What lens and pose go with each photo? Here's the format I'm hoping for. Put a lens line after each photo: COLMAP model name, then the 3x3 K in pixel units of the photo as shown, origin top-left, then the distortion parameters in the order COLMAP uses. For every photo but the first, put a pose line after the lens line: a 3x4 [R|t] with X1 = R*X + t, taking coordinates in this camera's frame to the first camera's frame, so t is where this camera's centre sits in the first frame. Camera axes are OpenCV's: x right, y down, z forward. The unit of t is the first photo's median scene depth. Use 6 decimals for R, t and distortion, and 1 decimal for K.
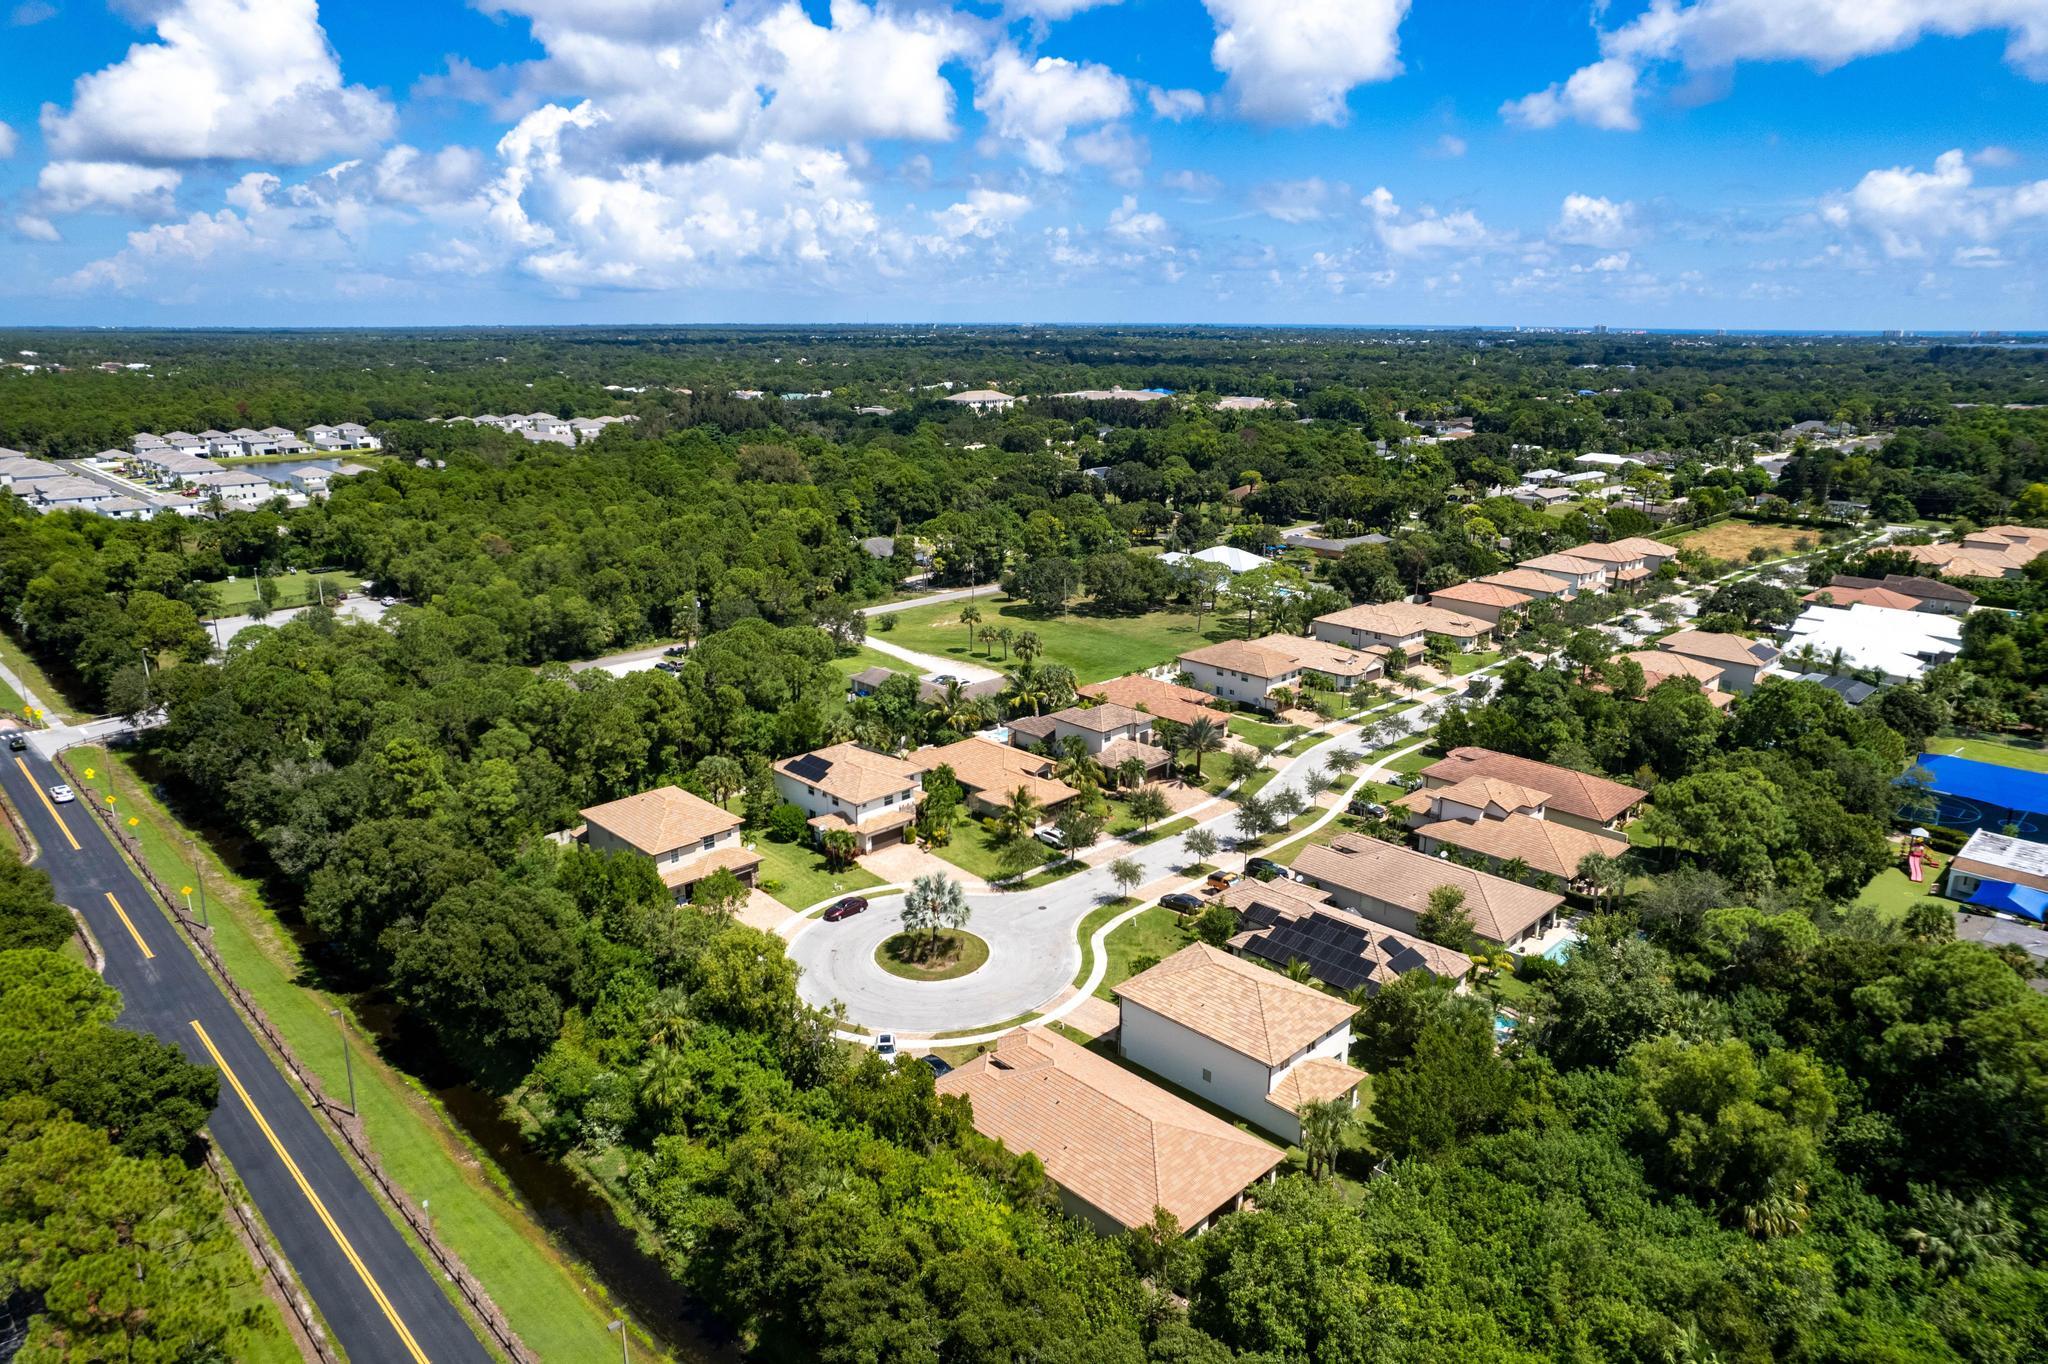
lens RADIAL K [[1302.3, 0, 1026.5], [0, 1302.3, 689.9], [0, 0, 1]] dist [-0.073868, 0.065697]
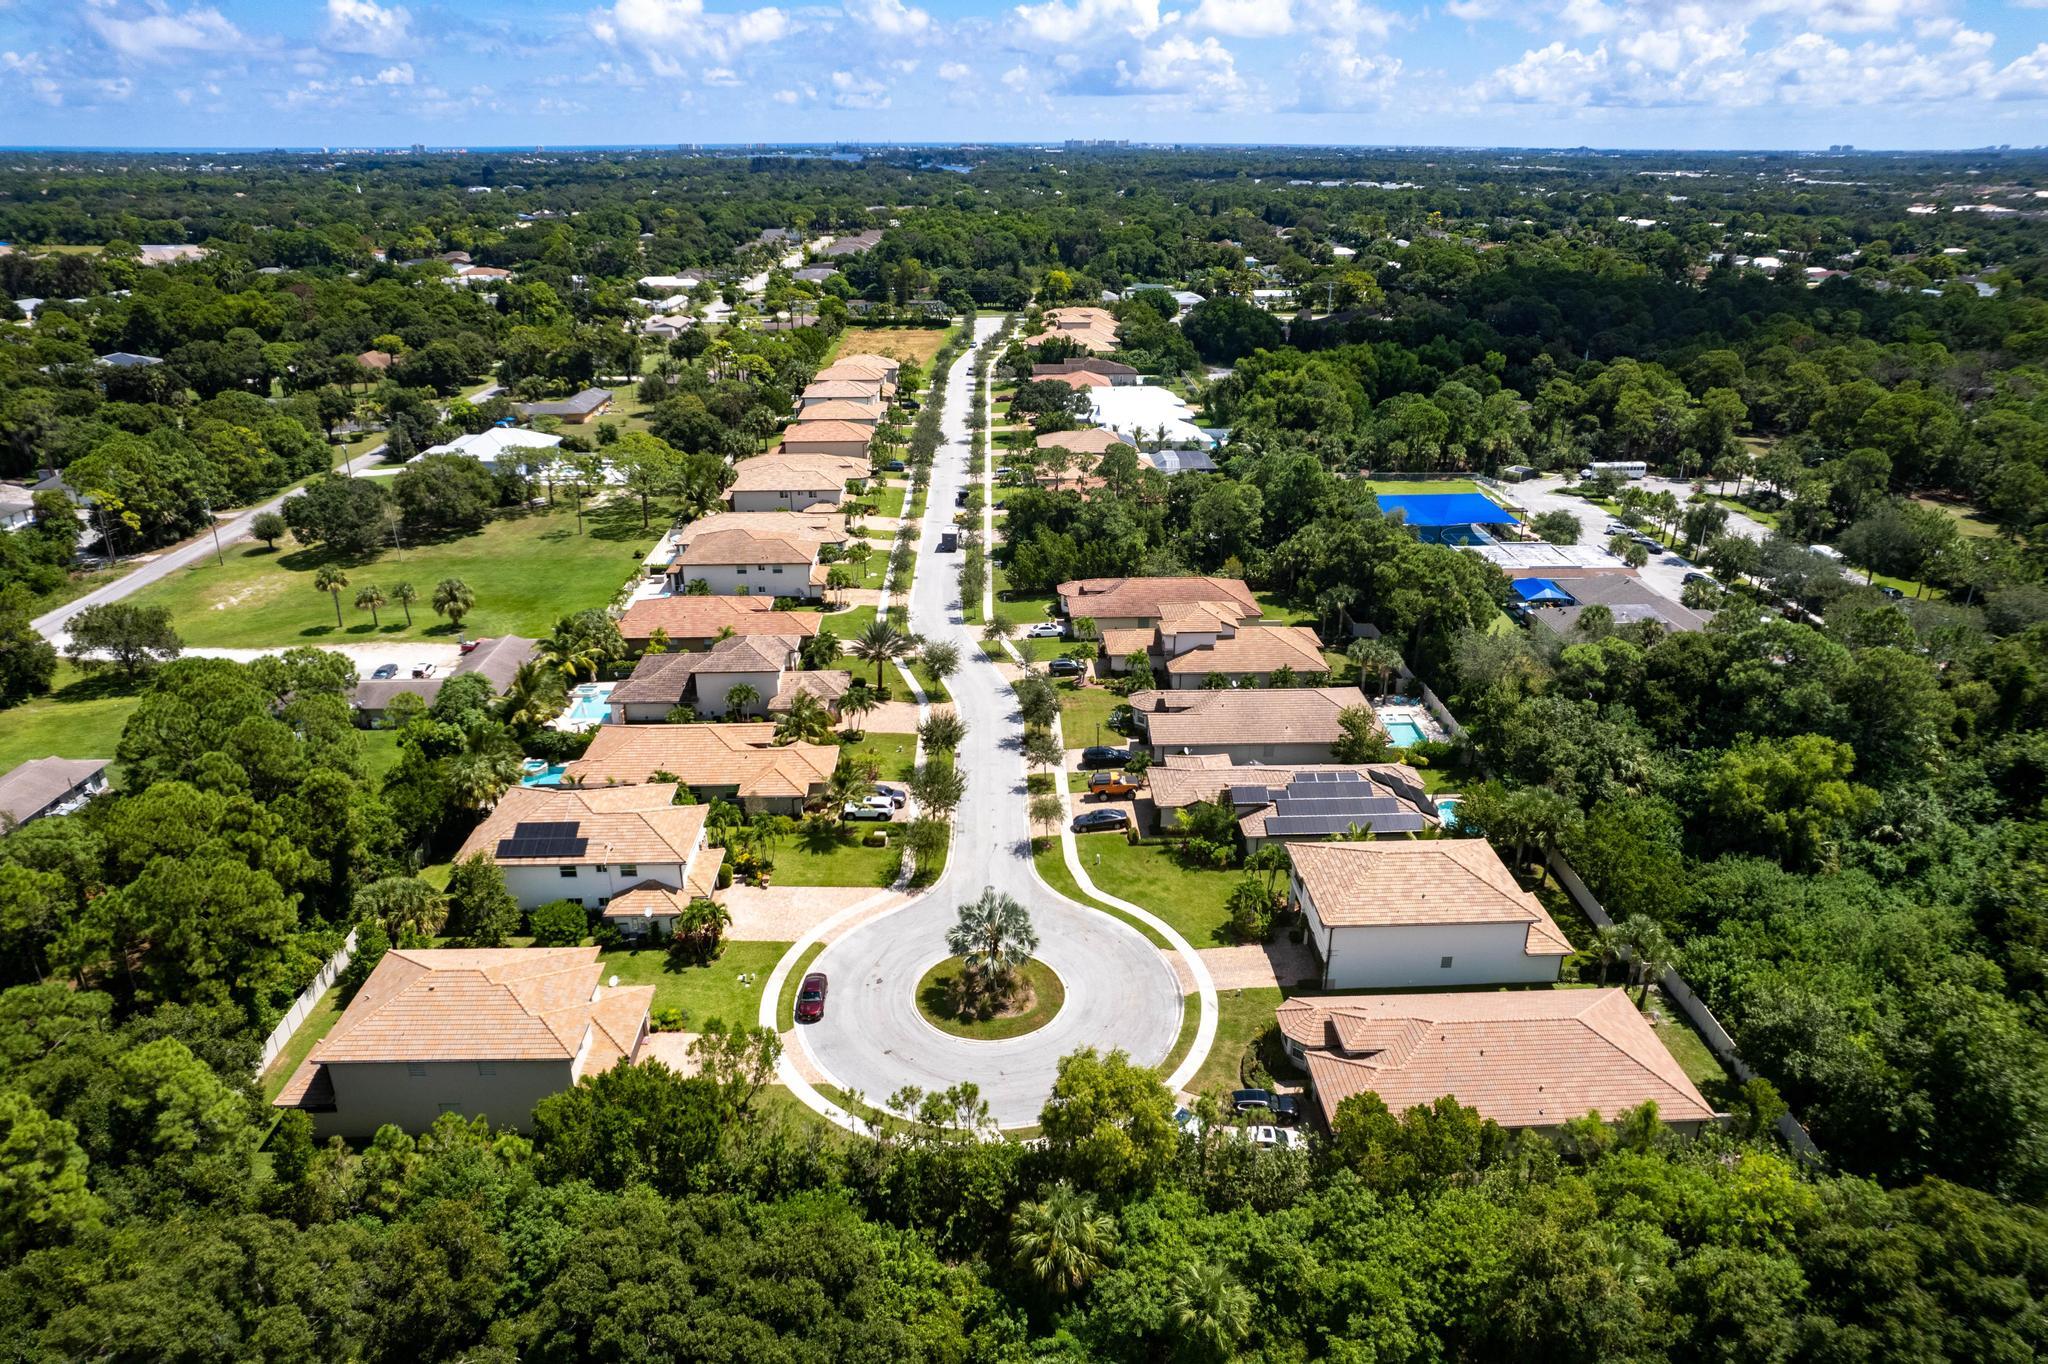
lens RADIAL K [[1302.3, 0, 1026.5], [0, 1302.3, 689.9], [0, 0, 1]] dist [-0.073868, 0.065697]
pose [[0.670226, -0.292615, 0.682036, -0.333699], [0.204235, 0.956230, 0.209554, -0.079665], [-0.713502, -0.001152, 0.700653, 0.279428]]
